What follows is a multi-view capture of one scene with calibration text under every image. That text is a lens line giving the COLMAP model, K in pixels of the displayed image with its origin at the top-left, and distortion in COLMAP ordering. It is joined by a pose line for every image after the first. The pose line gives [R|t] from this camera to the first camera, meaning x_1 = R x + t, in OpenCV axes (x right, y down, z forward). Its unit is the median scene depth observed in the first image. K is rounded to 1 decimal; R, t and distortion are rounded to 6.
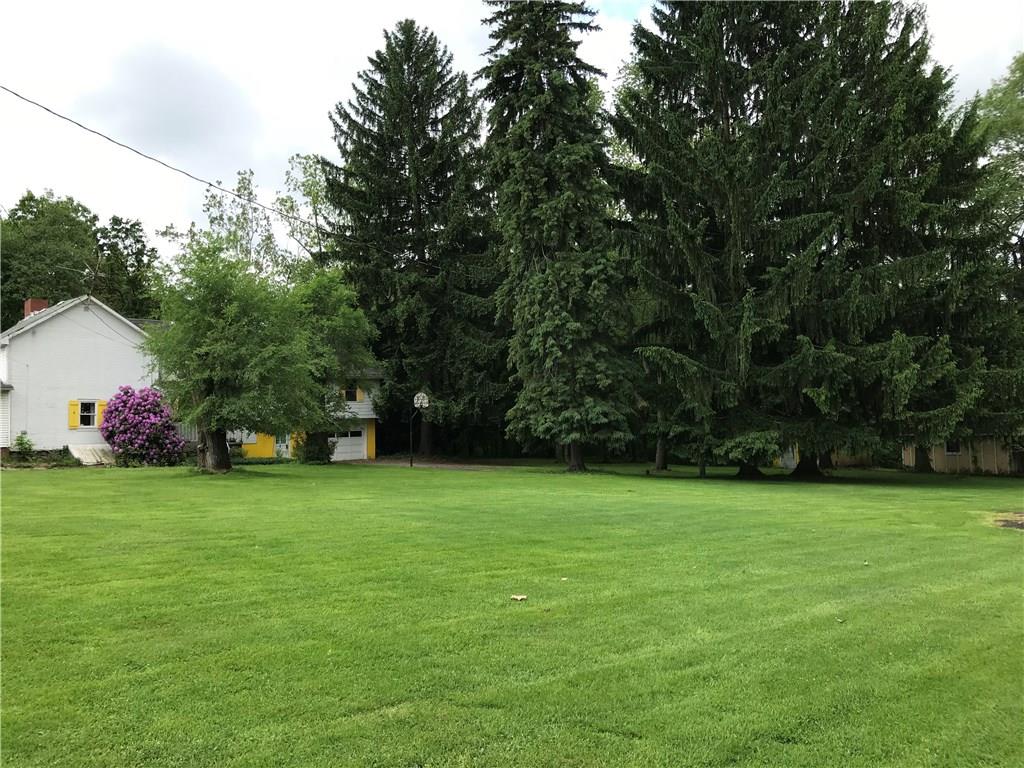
lens RADIAL K [[875.0, 0, 512.0], [0, 875.0, 384.0], [0, 0, 1]] dist [0.056091, -0.002876]
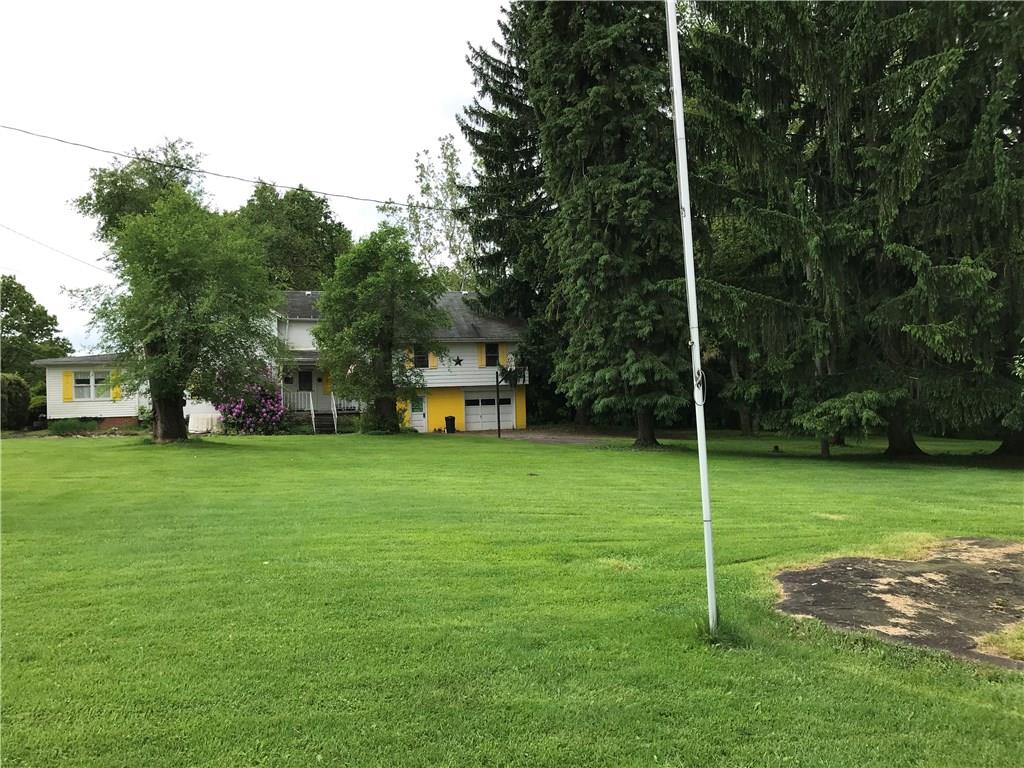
lens RADIAL K [[869.9, 0, 512.0], [0, 869.9, 384.0], [0, 0, 1]] dist [-0.007253, -0.001635]
pose [[0.894702, -0.018704, -0.446272, 0.330400], [0.034094, 0.999068, 0.026482, 0.020156], [0.445360, -0.038909, 0.894506, 0.265604]]
